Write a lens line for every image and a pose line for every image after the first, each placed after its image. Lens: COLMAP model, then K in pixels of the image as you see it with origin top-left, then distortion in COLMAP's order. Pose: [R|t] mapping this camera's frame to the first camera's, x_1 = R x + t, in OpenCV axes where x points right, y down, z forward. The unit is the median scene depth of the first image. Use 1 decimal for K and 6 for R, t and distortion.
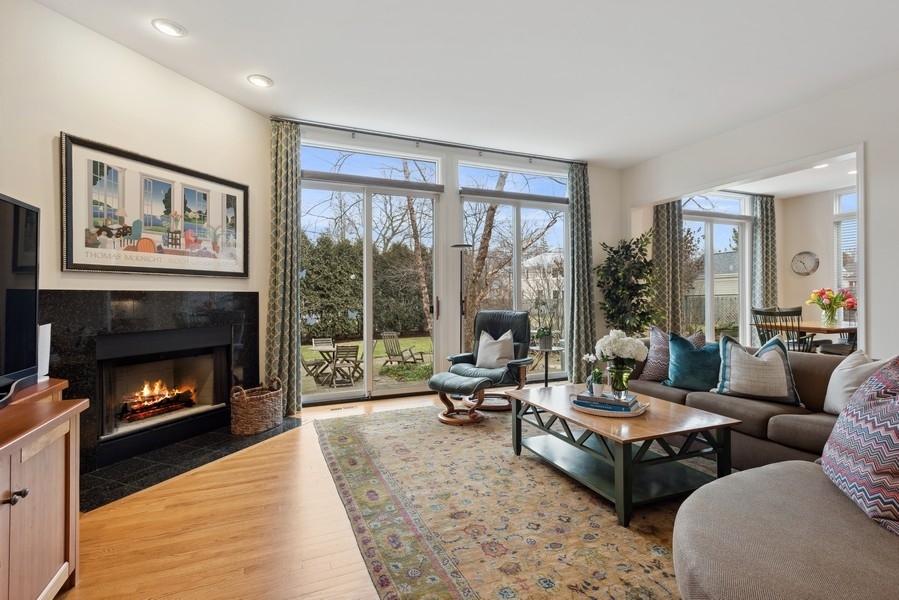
lens RADIAL K [[422.5, 0, 458.3], [0, 422.5, 294.6], [0, 0, 1]] dist [0.018401, -0.011478]
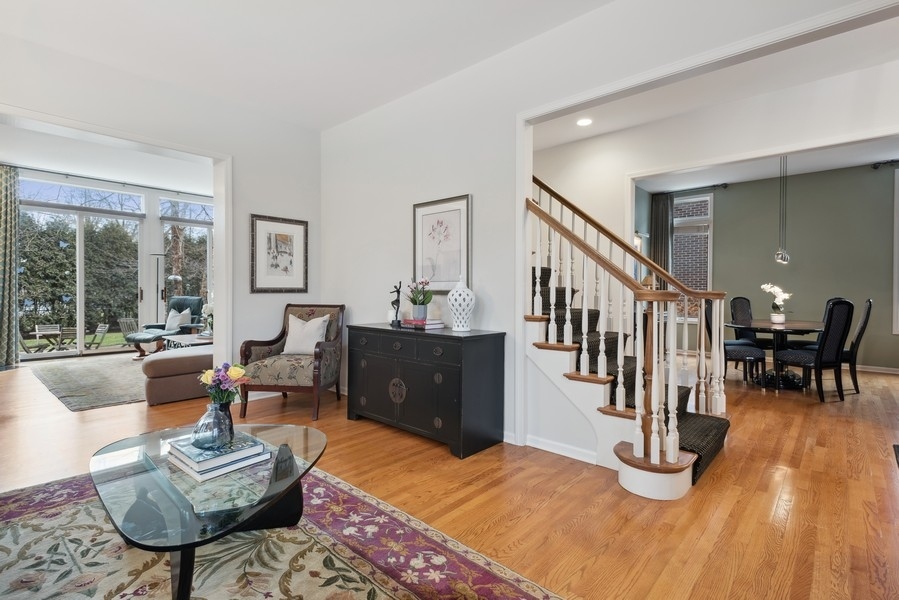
lens RADIAL K [[422.5, 0, 458.3], [0, 422.5, 294.6], [0, 0, 1]] dist [0.018401, -0.011478]
pose [[0.905091, 0.006322, 0.425171, 0.389146], [-0.013658, 0.999806, 0.014208, -0.006533], [-0.424999, -0.018666, 0.905001, -1.003582]]
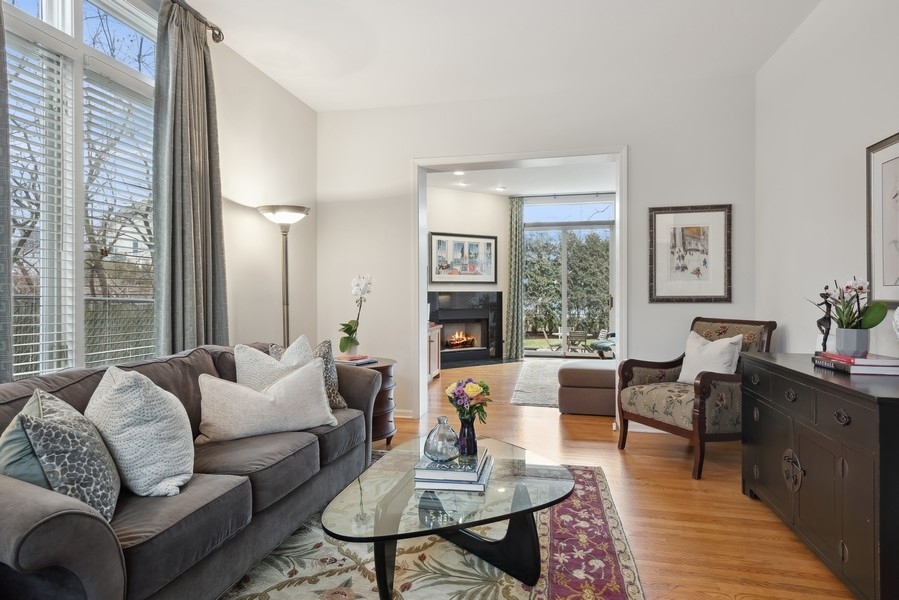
lens RADIAL K [[506.4, 0, 448.4], [0, 506.4, 290.3], [0, 0, 1]] dist [0.002280, -0.000308]
pose [[0.807558, 0.002285, -0.589784, 0.641505], [-0.001388, 0.999997, 0.001973, -0.014890], [0.589787, -0.000774, 0.807558, -0.926170]]
